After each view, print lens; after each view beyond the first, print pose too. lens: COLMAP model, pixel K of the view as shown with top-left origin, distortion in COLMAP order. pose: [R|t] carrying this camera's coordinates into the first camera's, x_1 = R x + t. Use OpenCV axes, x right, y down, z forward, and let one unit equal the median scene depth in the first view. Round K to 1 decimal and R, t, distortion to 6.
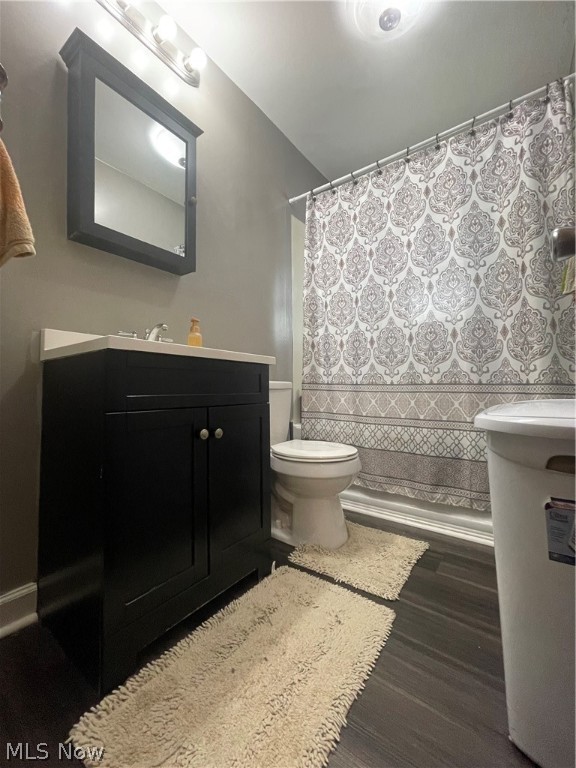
lens RADIAL K [[311.8, 0, 286.8], [0, 311.8, 378.8], [0, 0, 1]] dist [-0.000989, 0.000725]
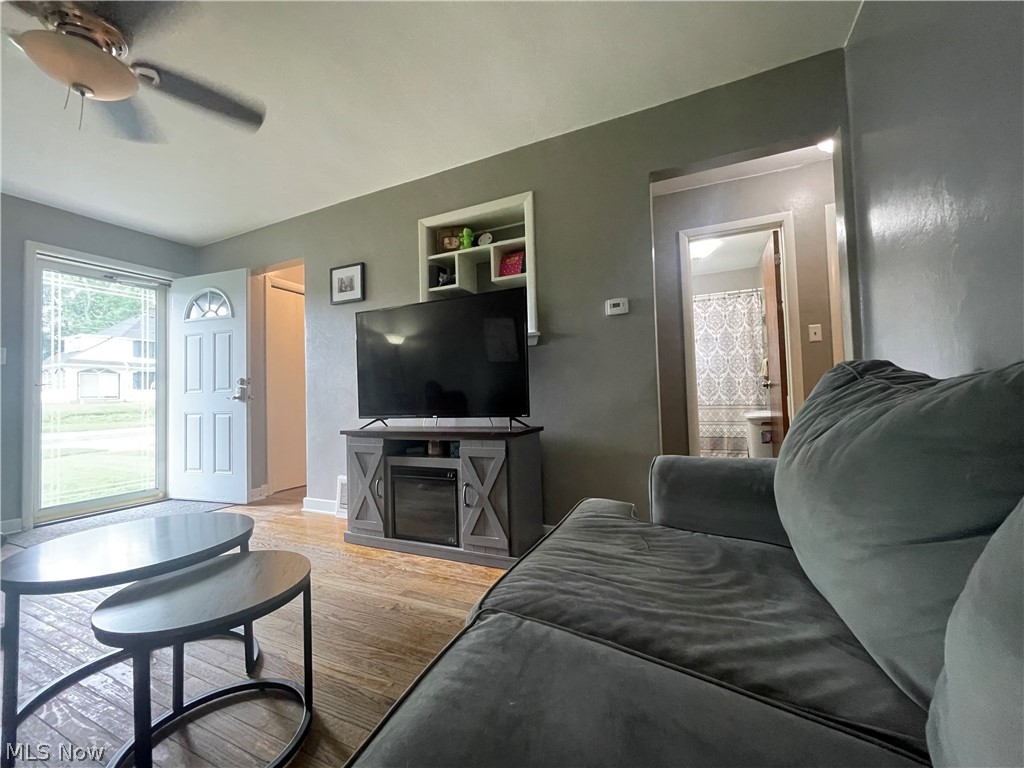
lens RADIAL K [[415.7, 0, 514.2], [0, 415.7, 388.0], [0, 0, 1]] dist [-0.000989, 0.000725]
pose [[0.976427, -0.017617, 0.215129, -1.734653], [0.019231, 0.999800, -0.005408, -0.133398], [-0.214991, 0.009418, 0.976571, -1.814549]]
